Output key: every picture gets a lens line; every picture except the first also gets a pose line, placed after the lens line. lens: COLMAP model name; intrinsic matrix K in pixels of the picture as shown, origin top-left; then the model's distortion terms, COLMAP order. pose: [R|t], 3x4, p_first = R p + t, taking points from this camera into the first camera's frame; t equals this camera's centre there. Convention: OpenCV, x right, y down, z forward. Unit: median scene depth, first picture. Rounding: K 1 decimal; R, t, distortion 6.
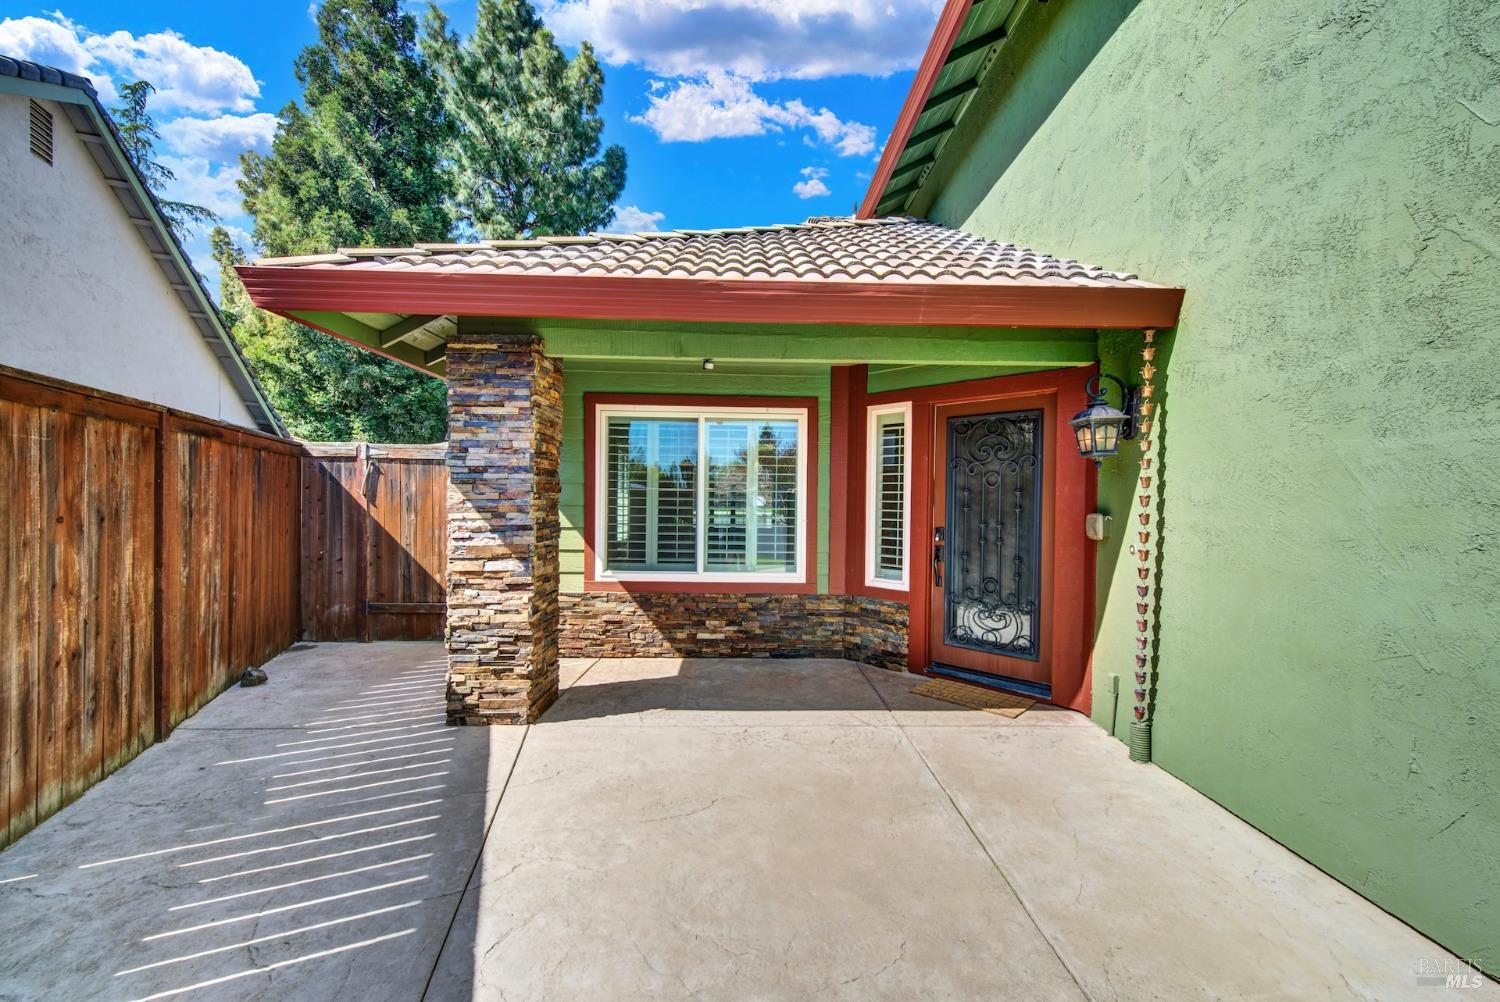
lens RADIAL K [[599.5, 0, 755.2], [0, 599.5, 509.3], [0, 0, 1]] dist [0.004499, -0.002618]
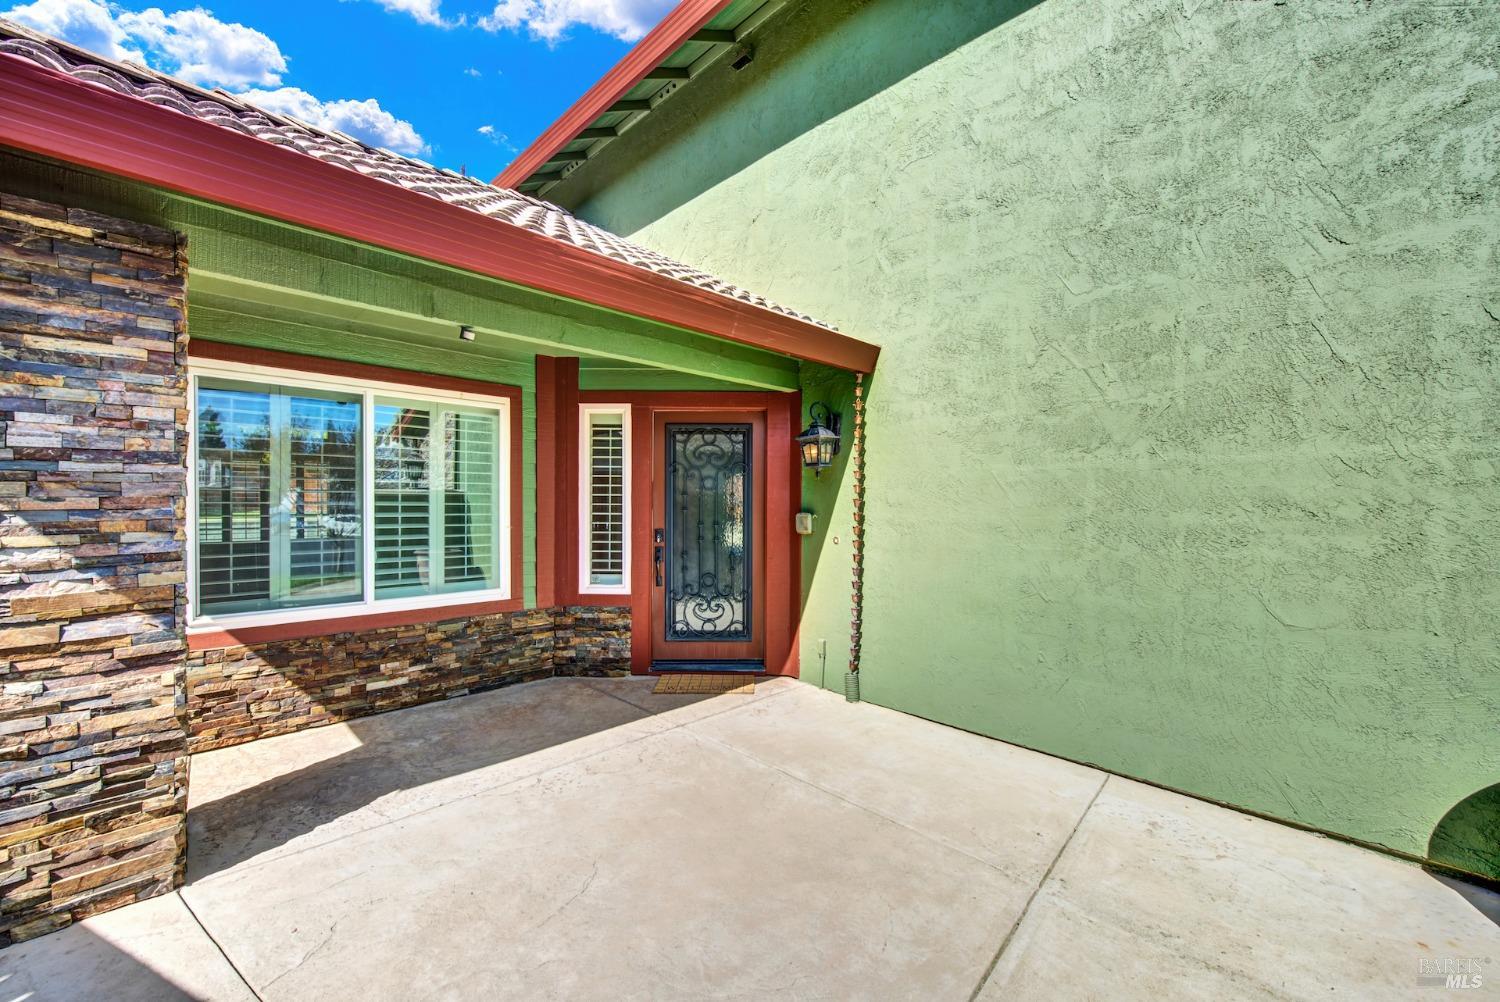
lens RADIAL K [[599.5, 0, 755.2], [0, 599.5, 509.3], [0, 0, 1]] dist [0.004499, -0.002618]
pose [[0.725441, -0.016198, 0.688094, -0.366403], [0.015691, 0.999852, 0.006994, -0.010994], [-0.688106, 0.005723, 0.725588, 0.177242]]
